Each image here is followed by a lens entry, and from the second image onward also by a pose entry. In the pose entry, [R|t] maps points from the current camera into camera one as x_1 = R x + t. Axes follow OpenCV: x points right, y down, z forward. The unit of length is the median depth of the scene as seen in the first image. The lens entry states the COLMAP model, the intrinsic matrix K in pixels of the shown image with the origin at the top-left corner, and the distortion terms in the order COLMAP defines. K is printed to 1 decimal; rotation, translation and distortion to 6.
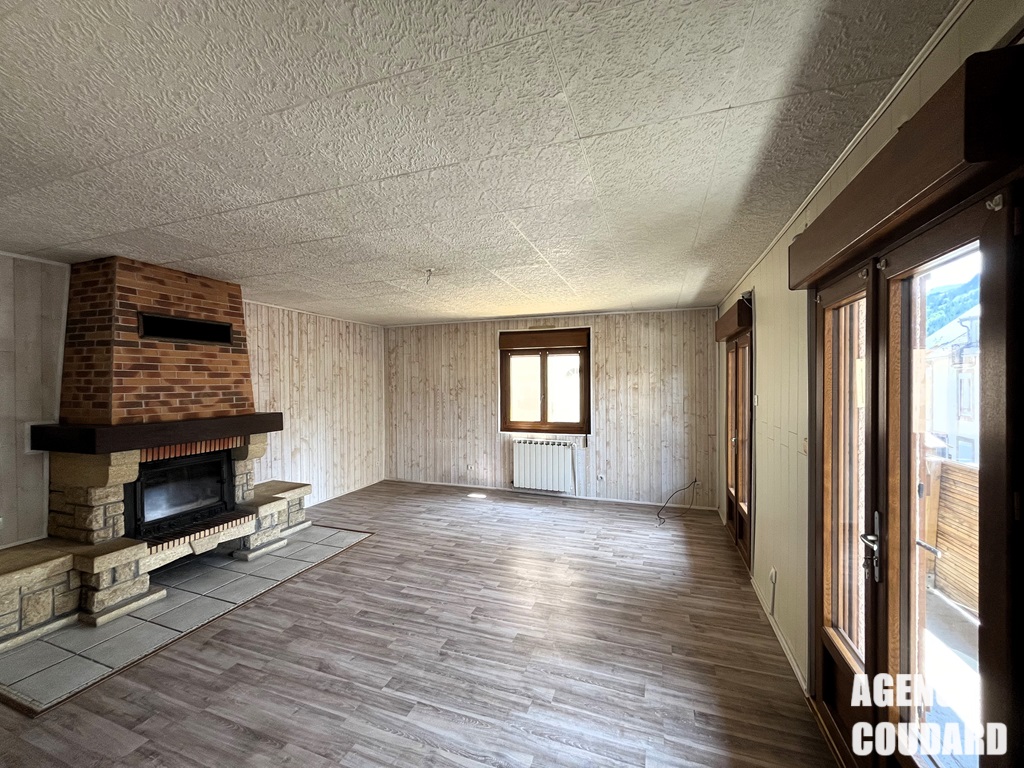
lens RADIAL K [[408.9, 0, 507.3], [0, 408.9, 386.2], [0, 0, 1]] dist [-0.002442, -0.000428]
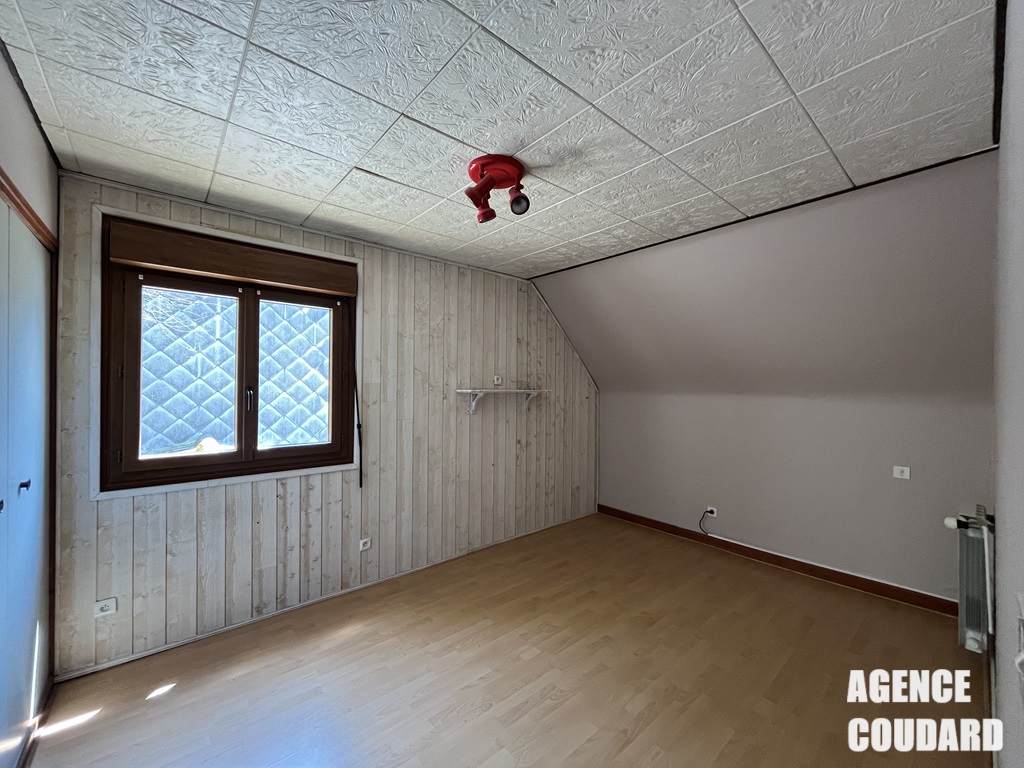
lens RADIAL K [[408.9, 0, 515.4], [0, 408.9, 382.1], [0, 0, 1]] dist [-0.002442, -0.000428]
pose [[0.483134, 0.013157, 0.875448, -0.238277], [-0.012283, 0.999891, -0.008249, 0.020089], [-0.875461, -0.006768, 0.483242, 0.826029]]
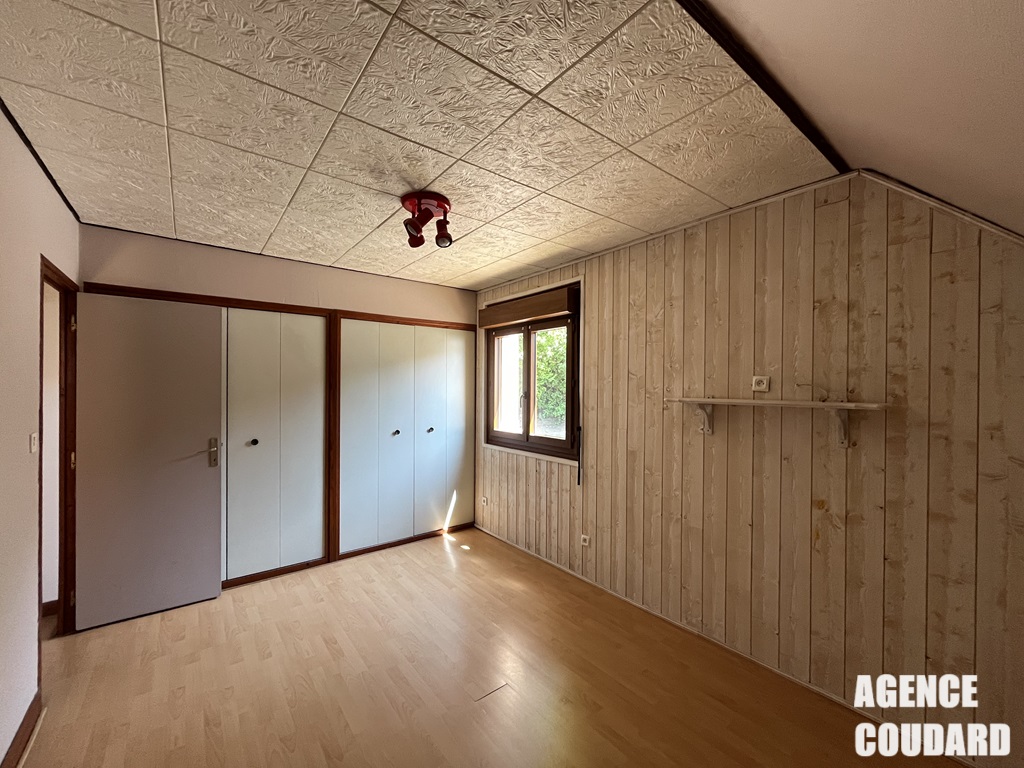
lens RADIAL K [[408.9, 0, 515.1], [0, 408.9, 387.5], [0, 0, 1]] dist [-0.002442, -0.000428]
pose [[0.856758, 0.010701, -0.515607, 0.630510], [-0.012455, 0.999922, 0.000057, 0.017385], [0.515568, 0.006373, 0.856825, 0.662081]]
